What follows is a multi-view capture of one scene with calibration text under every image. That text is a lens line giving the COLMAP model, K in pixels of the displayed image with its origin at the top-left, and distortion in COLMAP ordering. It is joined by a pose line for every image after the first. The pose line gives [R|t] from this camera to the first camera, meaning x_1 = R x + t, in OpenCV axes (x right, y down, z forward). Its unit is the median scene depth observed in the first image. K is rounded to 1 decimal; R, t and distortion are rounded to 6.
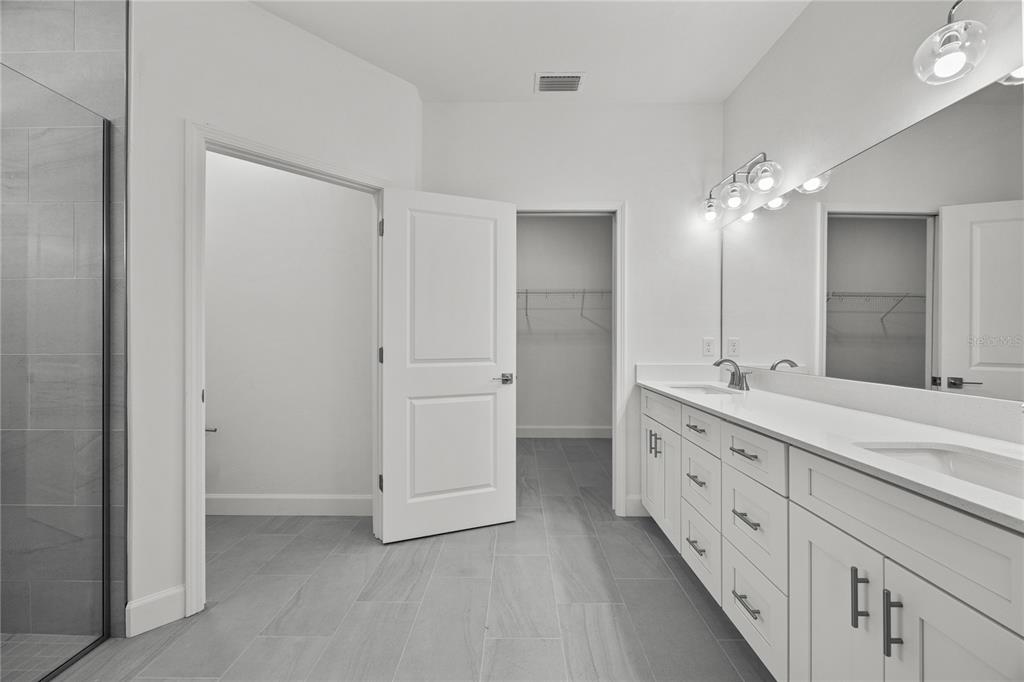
lens RADIAL K [[399.9, 0, 512.6], [0, 399.9, 330.9], [0, 0, 1]] dist [-0.003503, -0.000122]
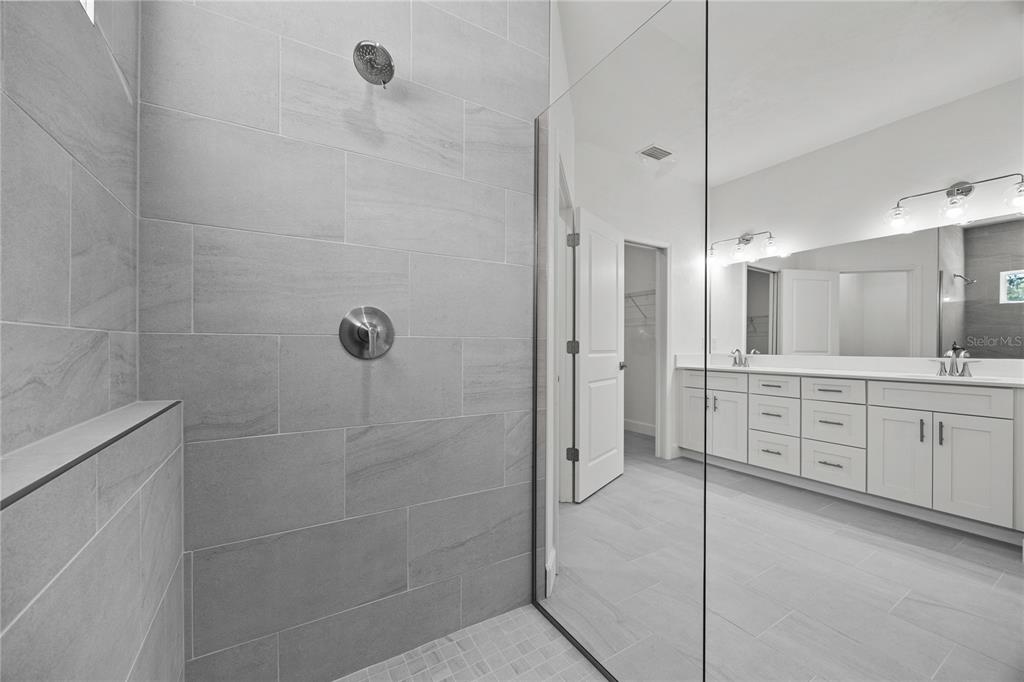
lens RADIAL K [[391.8, 0, 512.8], [0, 391.8, 343.5], [0, 0, 1]] dist [-0.000752, -0.000140]
pose [[0.853909, 0.003394, 0.520412, -1.601616], [-0.006363, 0.999972, 0.003919, 0.068220], [-0.520384, -0.006658, 0.853907, 0.134209]]
